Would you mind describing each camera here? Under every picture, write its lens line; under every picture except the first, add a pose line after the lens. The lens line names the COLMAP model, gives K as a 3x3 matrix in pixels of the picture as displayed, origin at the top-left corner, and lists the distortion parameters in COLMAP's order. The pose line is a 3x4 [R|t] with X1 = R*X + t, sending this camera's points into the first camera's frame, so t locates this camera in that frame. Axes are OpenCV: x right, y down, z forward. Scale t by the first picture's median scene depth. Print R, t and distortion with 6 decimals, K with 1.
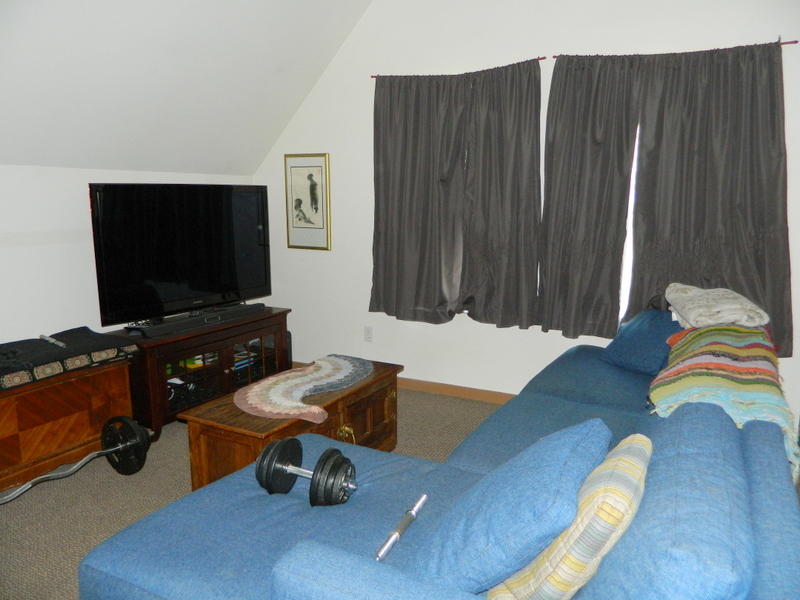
lens RADIAL K [[592.4, 0, 400.0], [0, 592.4, 300.0], [0, 0, 1]] dist [0.003178, 0.001760]
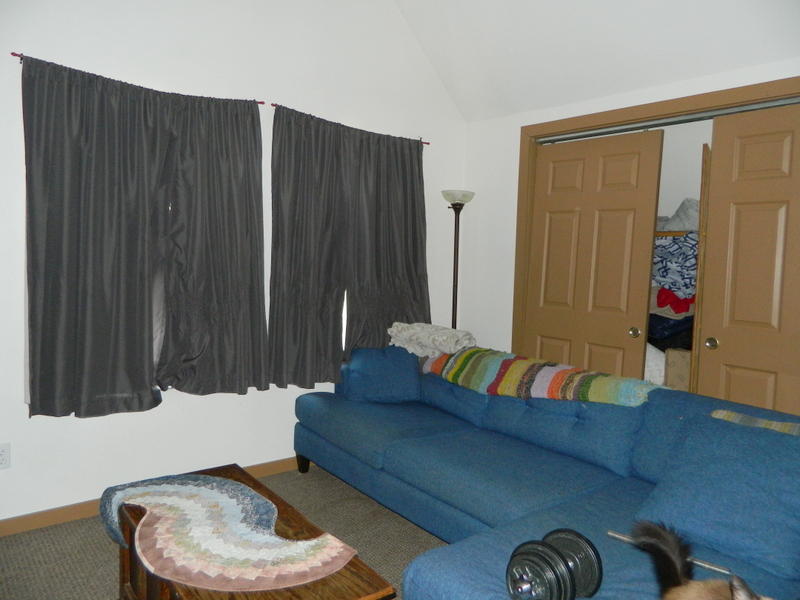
lens RADIAL K [[592.4, 0, 400.0], [0, 592.4, 300.0], [0, 0, 1]] dist [0.003178, 0.001760]
pose [[0.408235, -0.058677, 0.910989, -0.516799], [0.129308, 0.991587, 0.005923, -0.065813], [-0.903672, 0.115381, 0.412388, 0.413402]]
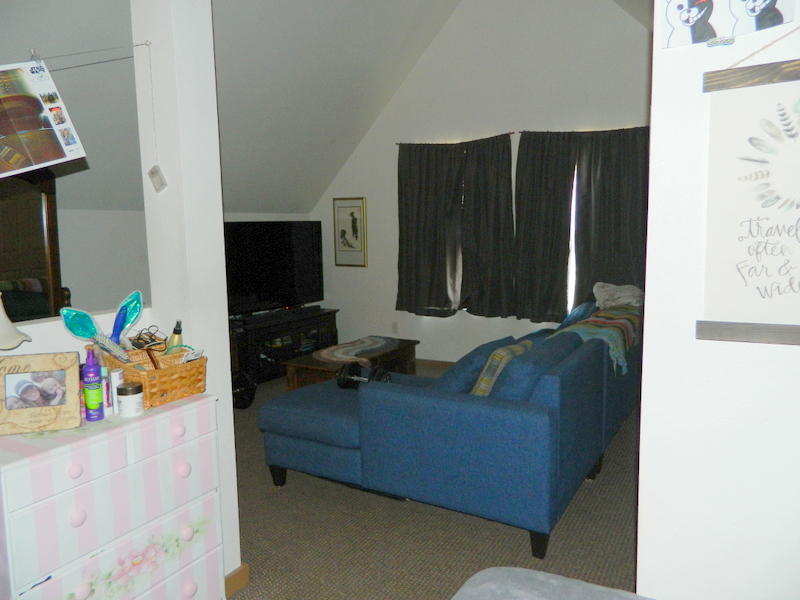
lens RADIAL K [[592.4, 0, 400.0], [0, 592.4, 300.0], [0, 0, 1]] dist [0.003178, 0.001760]
pose [[0.999242, -0.009873, -0.037647, 0.011967], [0.008114, 0.998881, -0.046597, 0.067360], [0.038065, 0.046256, 0.998204, -0.428248]]
